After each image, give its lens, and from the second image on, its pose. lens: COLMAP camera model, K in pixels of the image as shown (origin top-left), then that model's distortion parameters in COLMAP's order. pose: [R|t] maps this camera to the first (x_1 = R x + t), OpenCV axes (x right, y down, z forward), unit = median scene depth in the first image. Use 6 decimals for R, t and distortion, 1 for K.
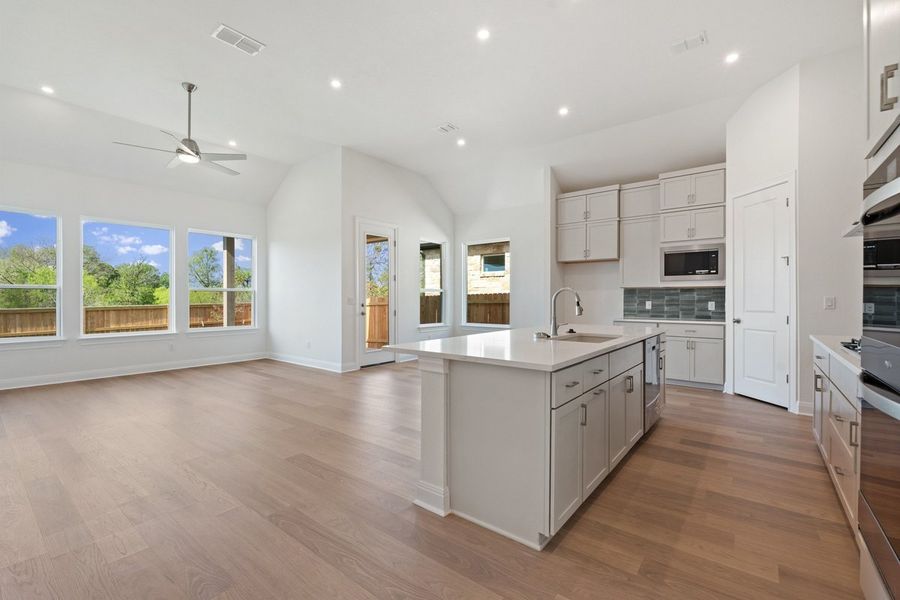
lens RADIAL K [[393.8, 0, 449.6], [0, 393.8, 299.4], [0, 0, 1]] dist [-0.002827, 0.000975]
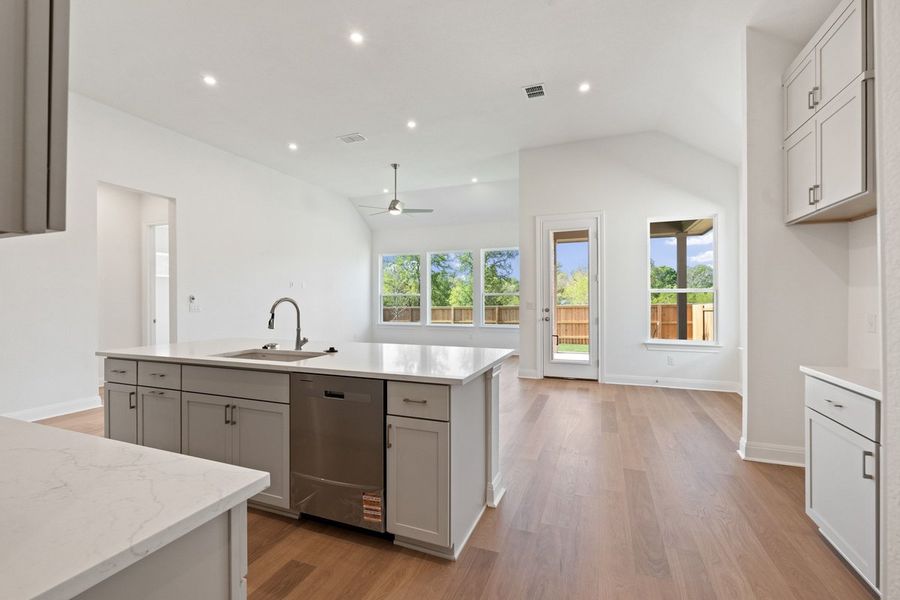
lens RADIAL K [[393.8, 0, 451.8], [0, 393.8, 297.1], [0, 0, 1]] dist [-0.002827, 0.000975]
pose [[0.285036, -0.007071, -0.958491, 0.652719], [-0.001864, 0.999967, -0.007932, -0.008410], [0.958515, 0.004047, 0.285014, 0.573341]]
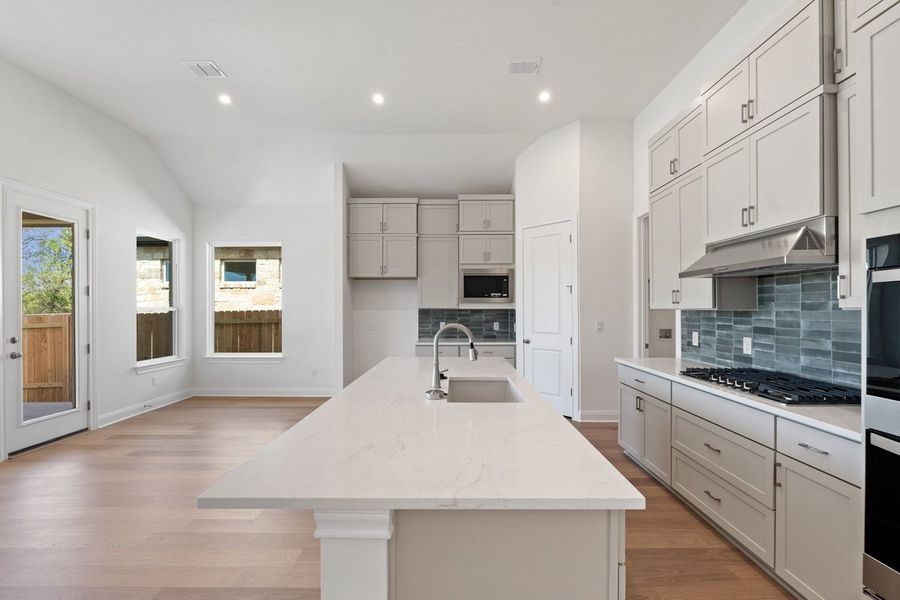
lens RADIAL K [[393.8, 0, 451.8], [0, 393.8, 308.1], [0, 0, 1]] dist [-0.002827, 0.000975]
pose [[0.785057, -0.002199, 0.619420, -0.088085], [0.003296, 0.999994, -0.000628, -0.030306], [-0.619415, 0.002535, 0.785060, 0.215678]]
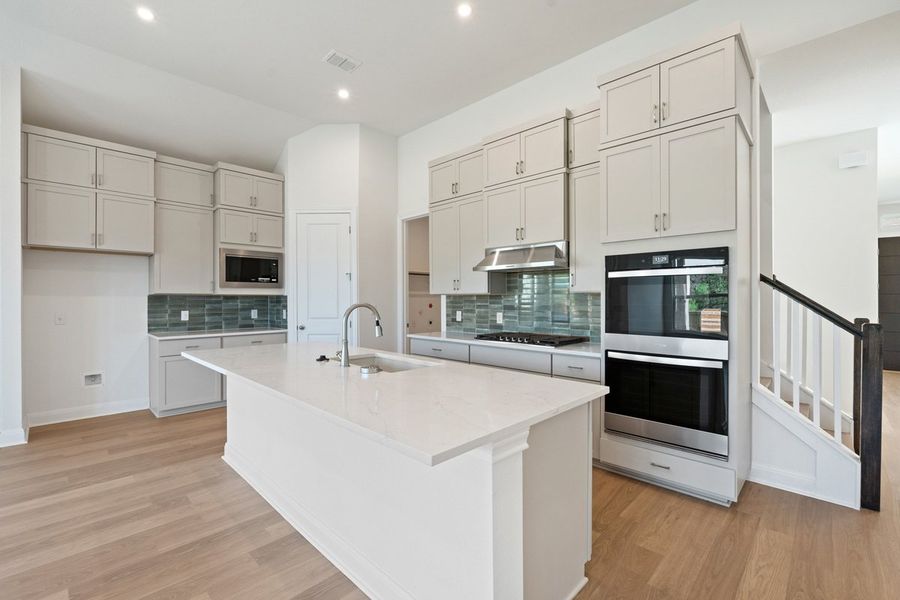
lens RADIAL K [[393.8, 0, 448.2], [0, 393.8, 298.6], [0, 0, 1]] dist [-0.002827, 0.000975]
pose [[0.105309, -0.001471, 0.994438, -0.240986], [0.002540, 0.999996, 0.001210, -0.020479], [-0.994436, 0.002398, 0.105312, 0.386873]]
